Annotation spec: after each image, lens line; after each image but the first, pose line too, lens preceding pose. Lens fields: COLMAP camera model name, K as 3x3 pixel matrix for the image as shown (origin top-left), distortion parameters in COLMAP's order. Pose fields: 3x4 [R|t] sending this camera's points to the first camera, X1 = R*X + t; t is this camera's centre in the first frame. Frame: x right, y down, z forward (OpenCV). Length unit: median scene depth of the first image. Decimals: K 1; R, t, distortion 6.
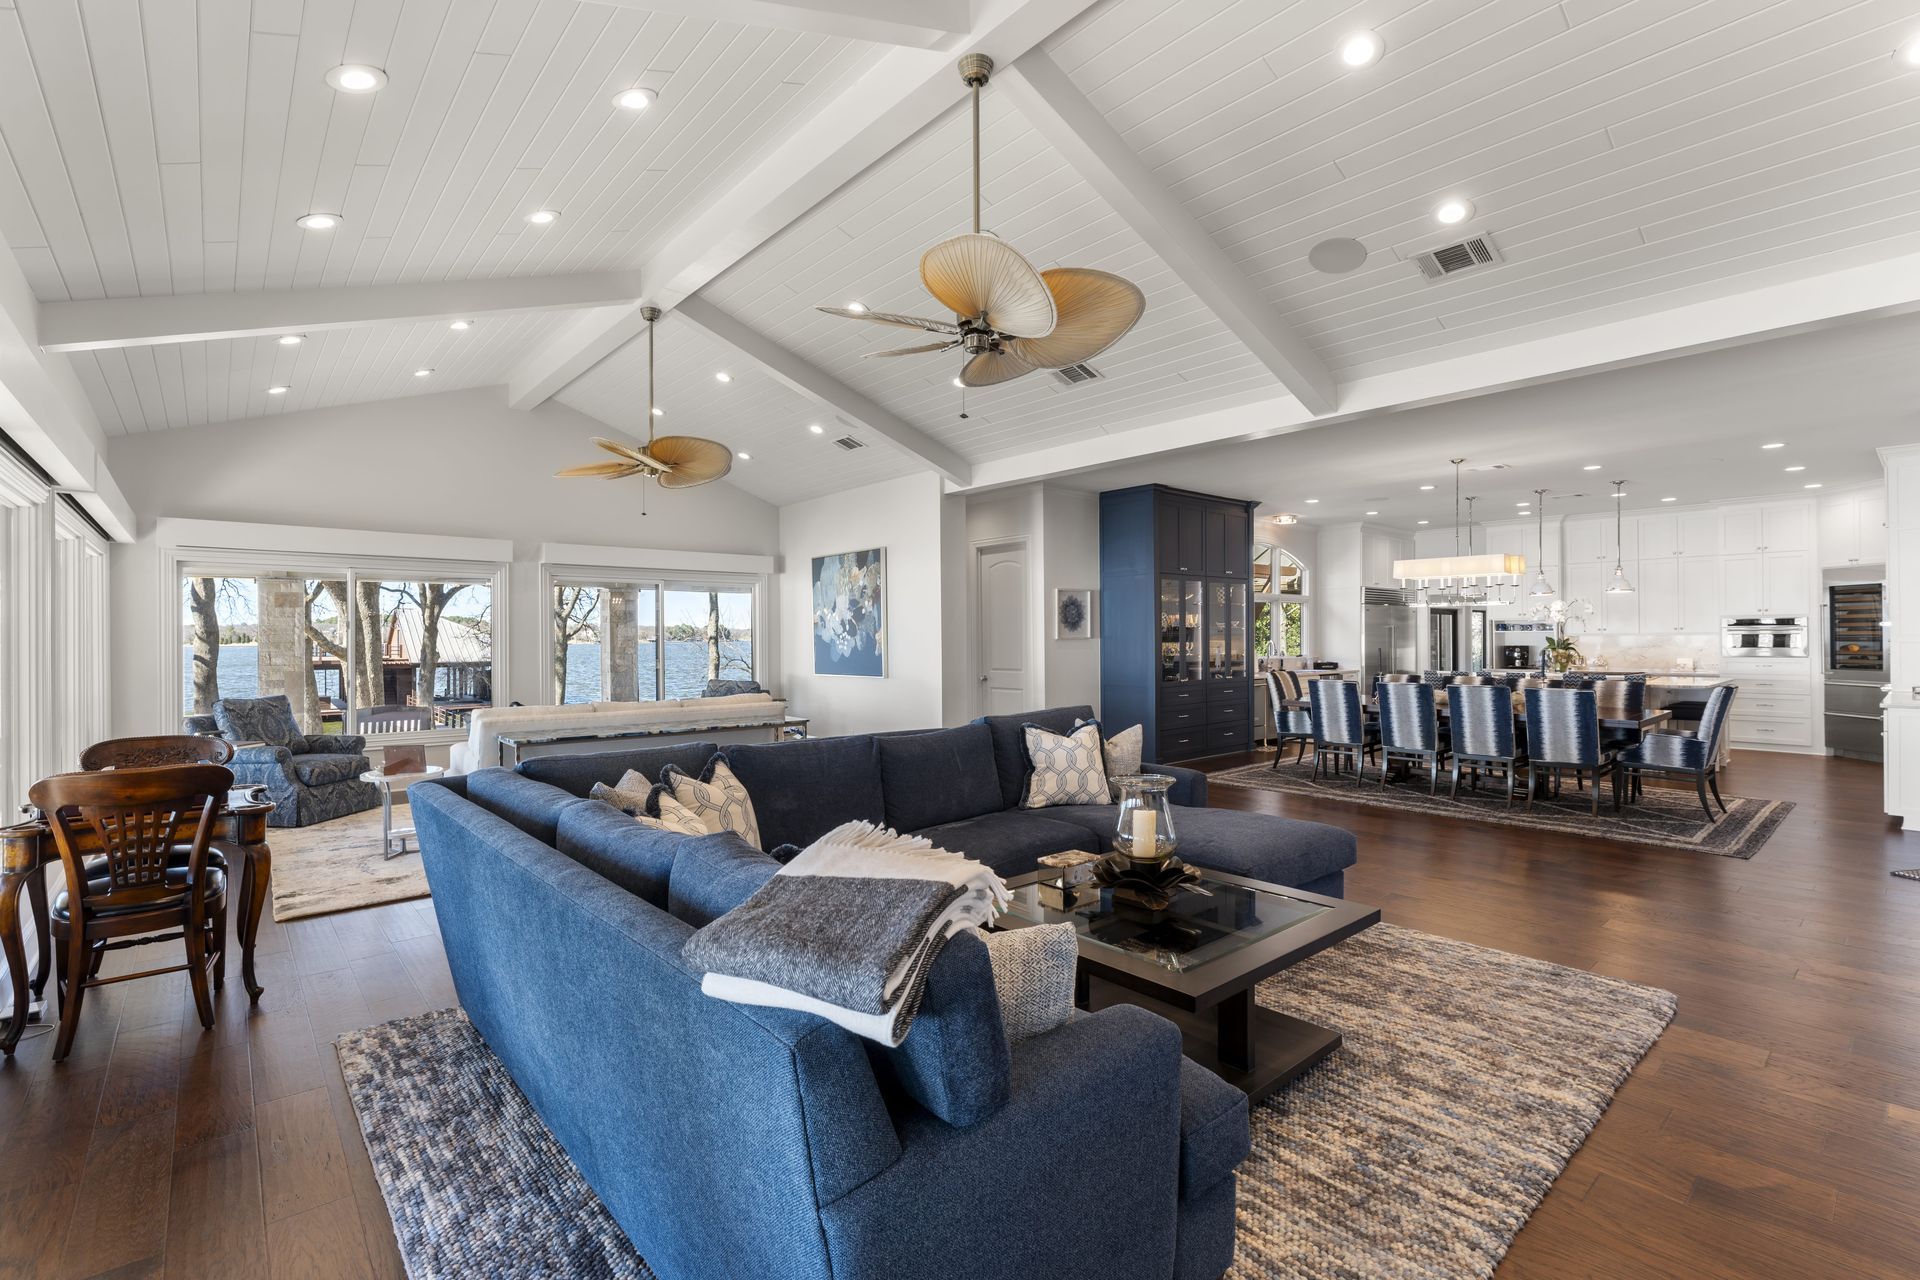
lens RADIAL K [[850.3, 0, 960.0], [0, 850.3, 640.0], [0, 0, 1]] dist [0.001988, 0.000724]
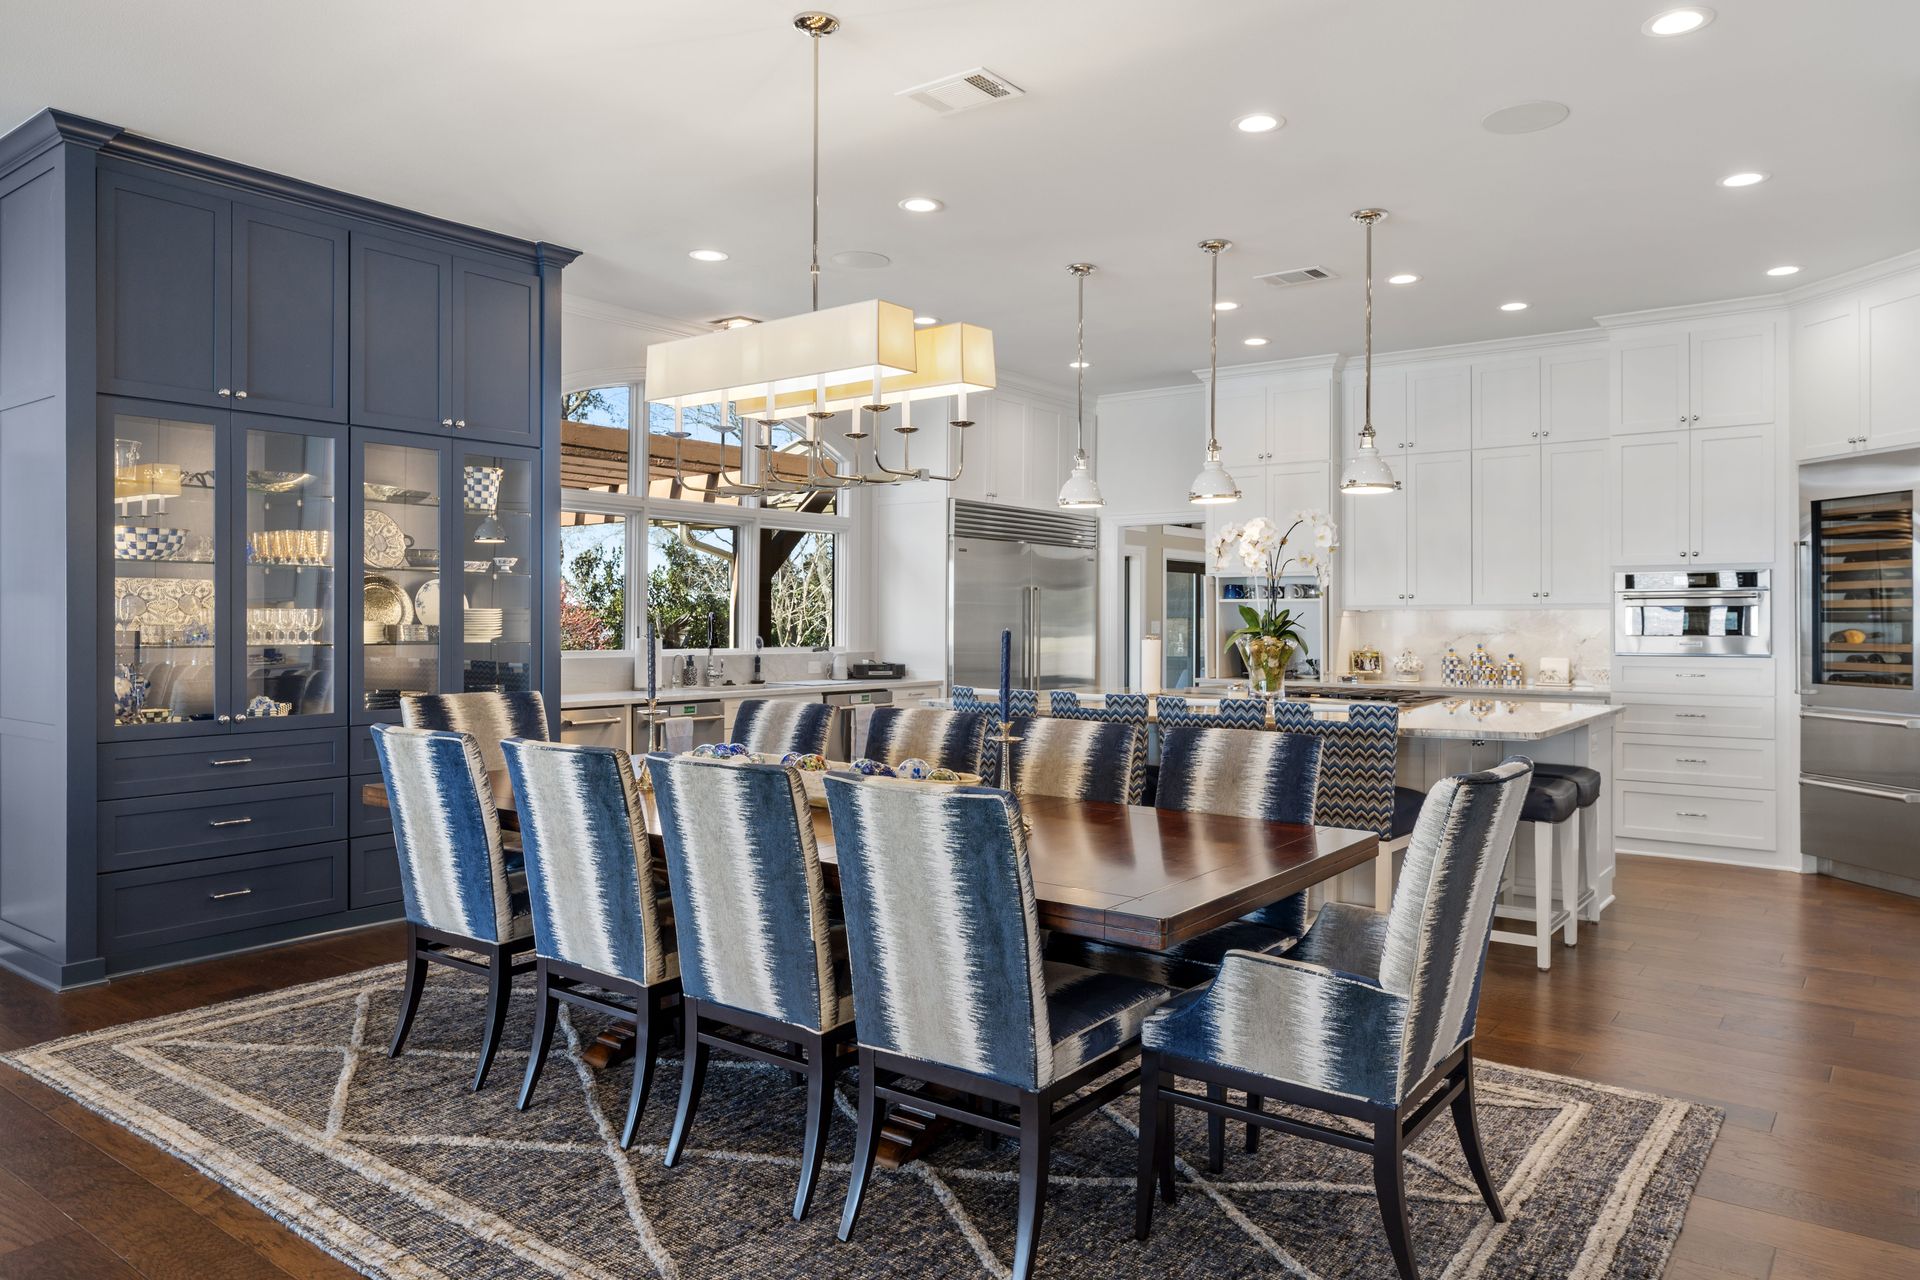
lens RADIAL K [[1266.7, 0, 961.0], [0, 1266.7, 621.5], [0, 0, 1]] dist [-0.000122, -0.002851]
pose [[0.978633, 0.009066, 0.205414, 0.672020], [-0.008322, 0.999955, -0.004486, 0.011934], [-0.205445, 0.002680, 0.978665, 0.663989]]
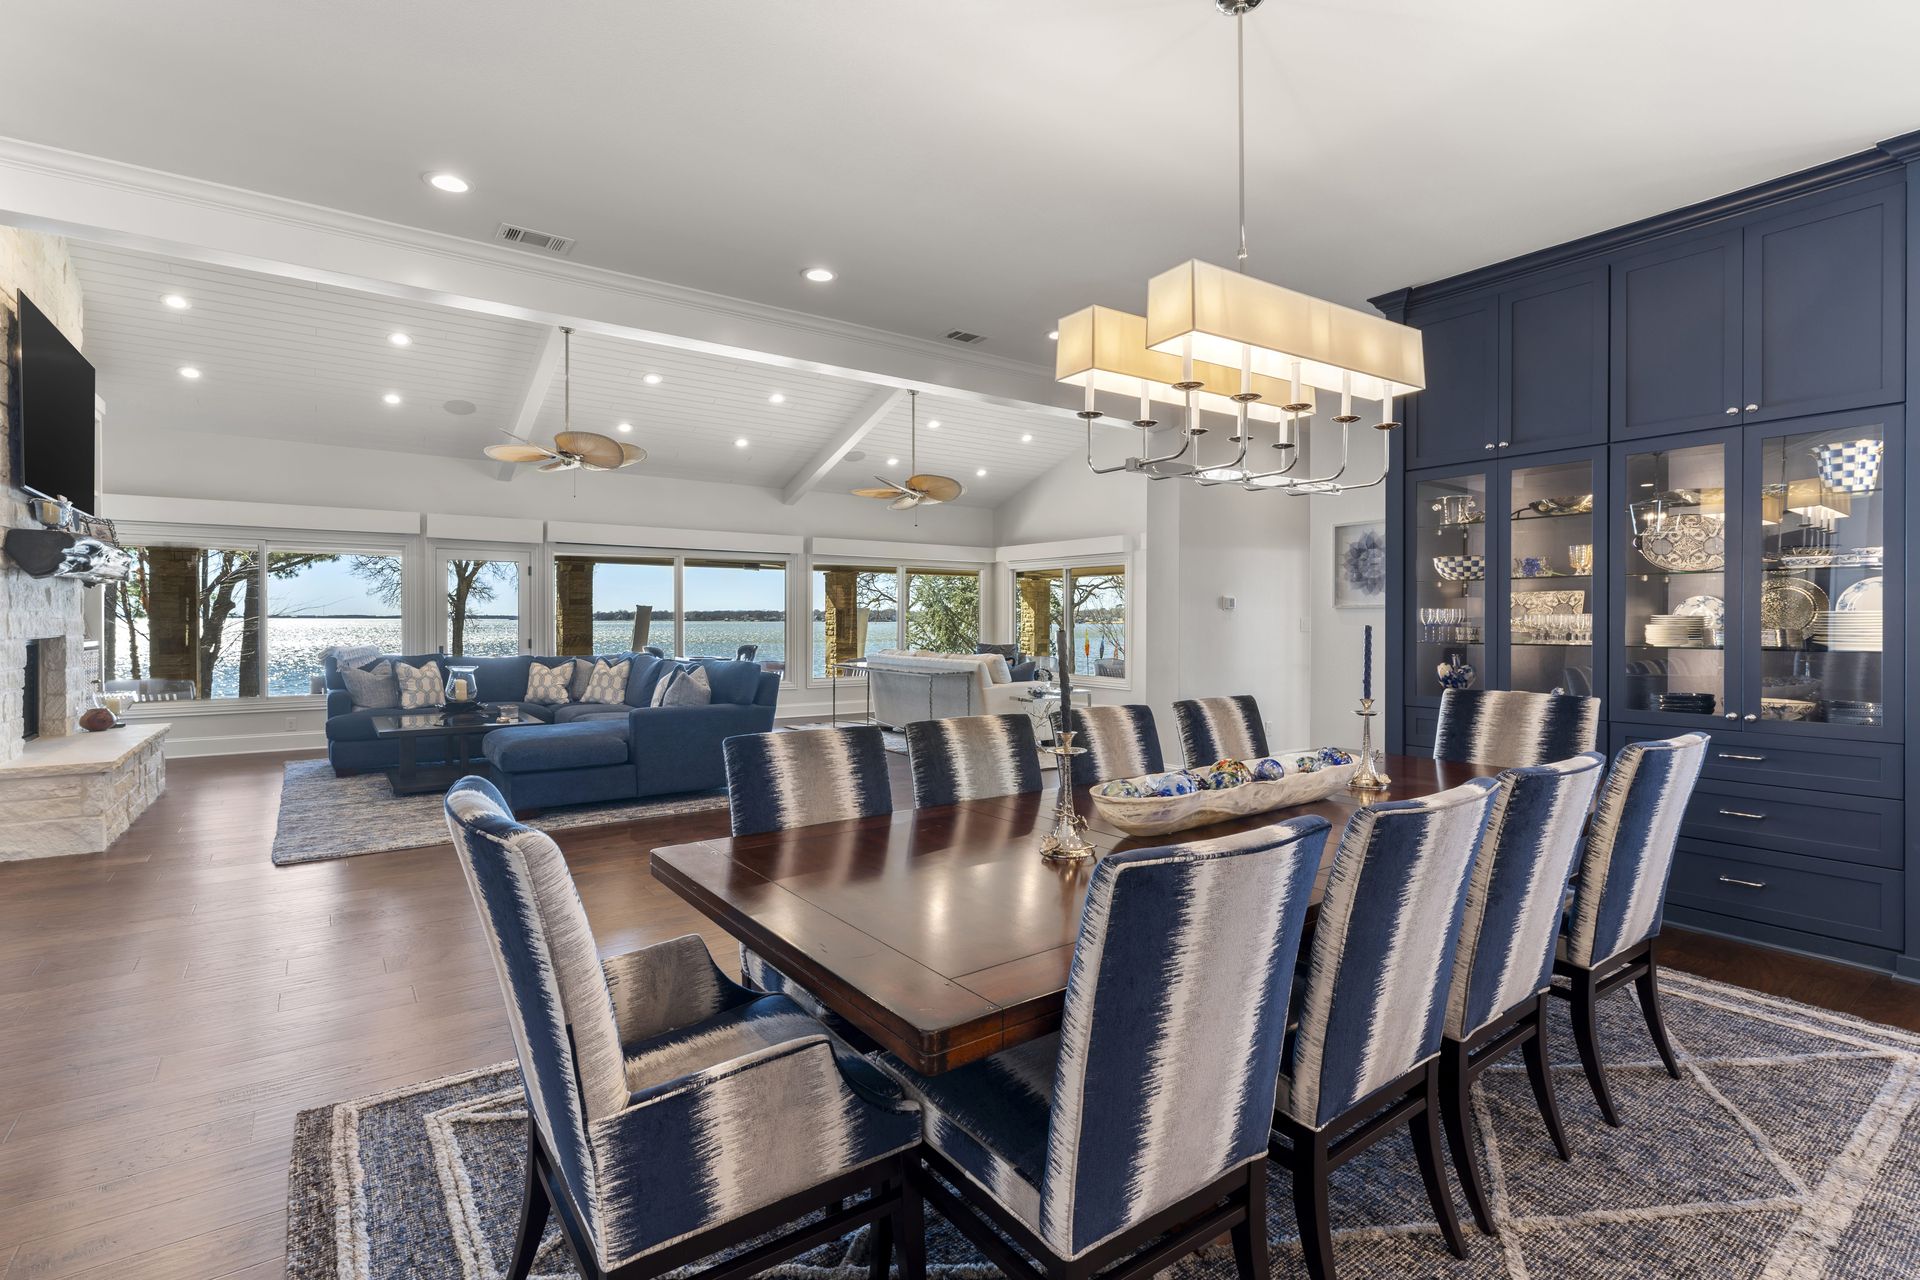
lens RADIAL K [[901.1, 0, 958.5], [0, 901.1, 627.1], [0, 0, 1]] dist [0.000455, 0.000192]
pose [[-0.094035, 0.012764, -0.995487, 1.118371], [-0.007293, 0.999882, 0.013509, 0.008101], [0.995542, 0.008530, -0.093931, 1.144471]]
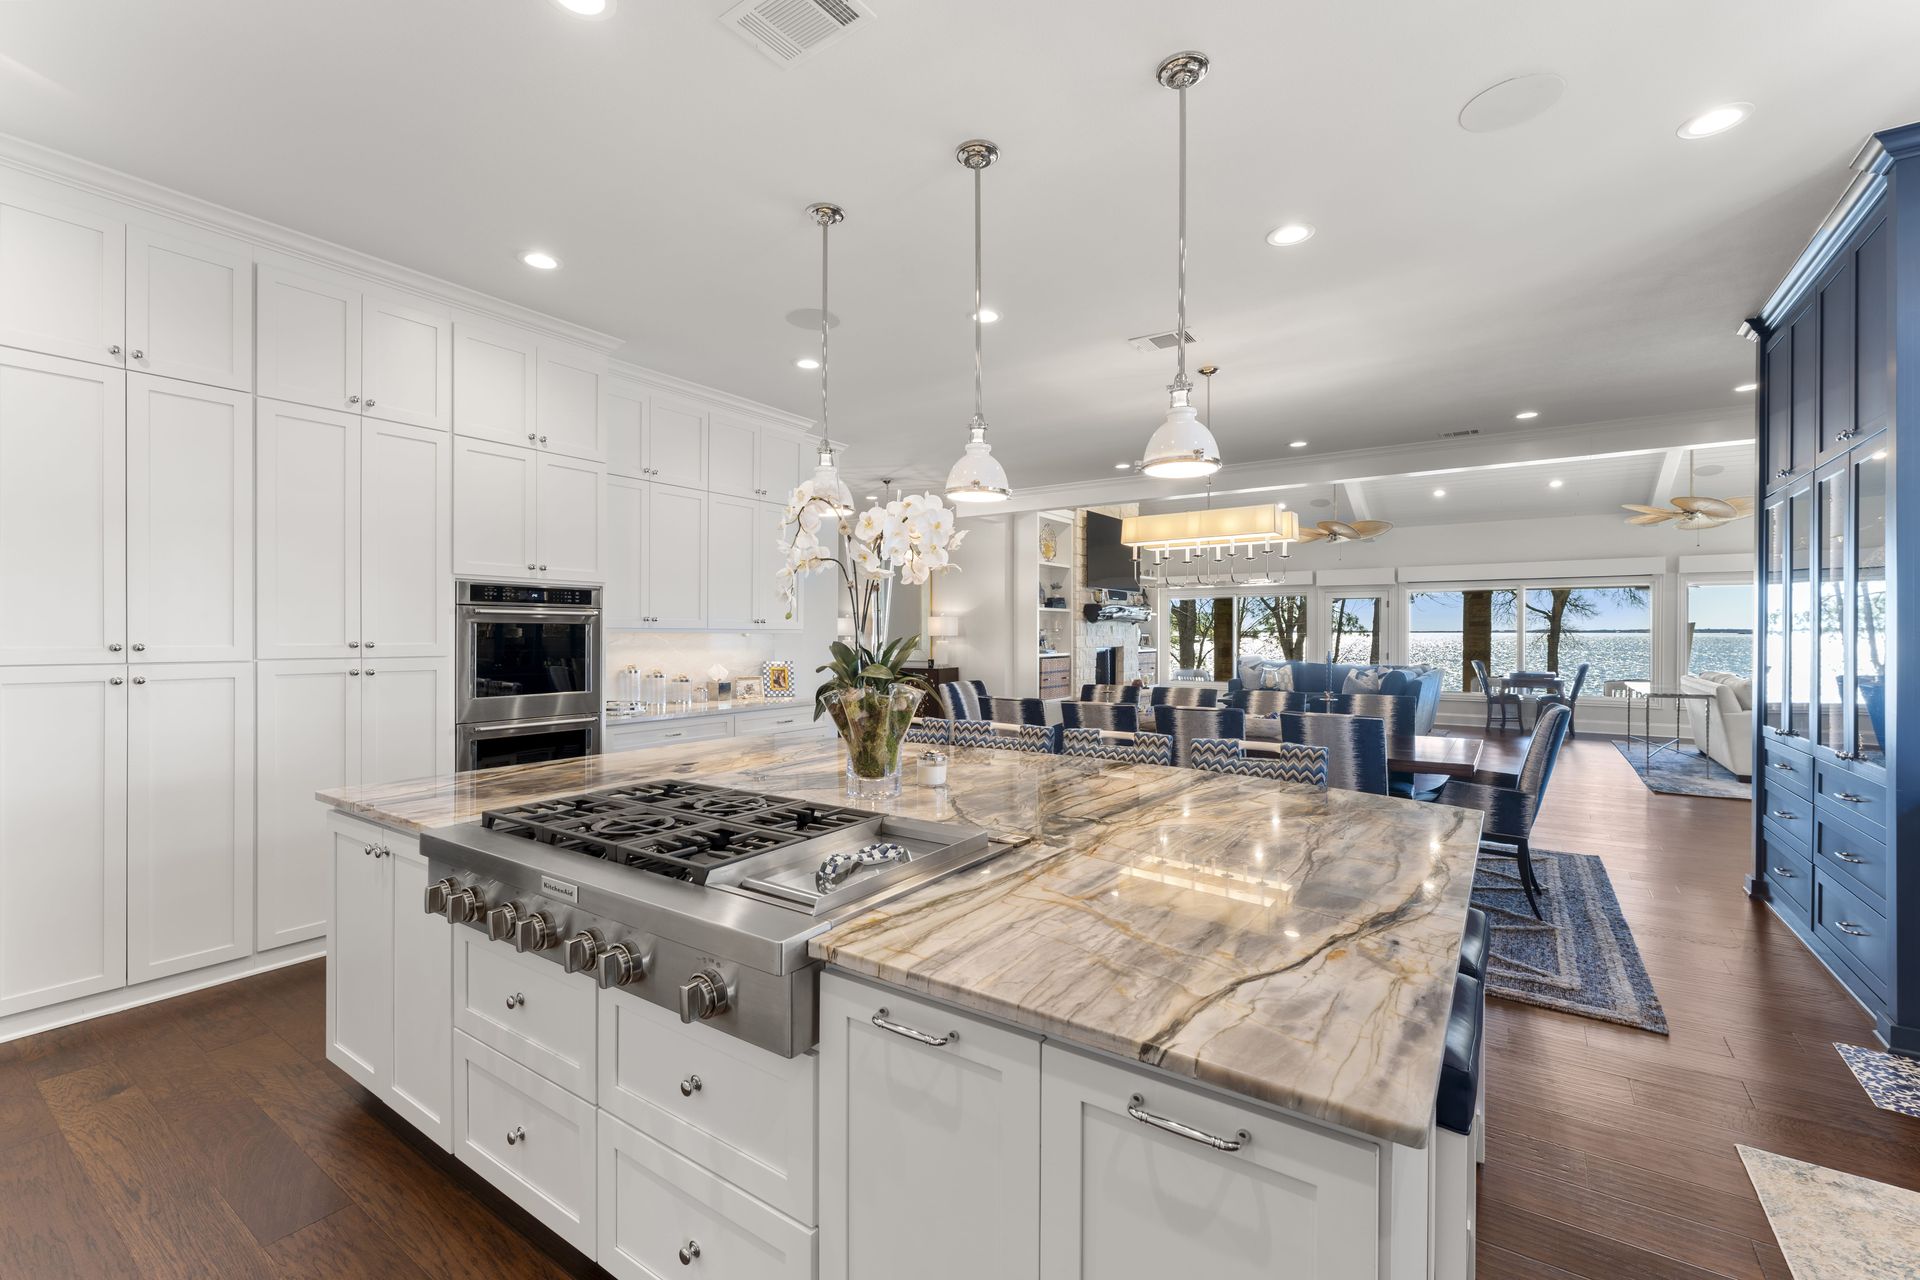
lens RADIAL K [[818.9, 0, 954.9], [0, 818.9, 633.8], [0, 0, 1]] dist [-0.001436, -0.000152]
pose [[-0.969560, 0.004348, -0.244815, 1.148009], [0.002565, 0.999968, 0.007603, -0.008211], [0.244841, 0.006744, -0.969540, 1.924288]]
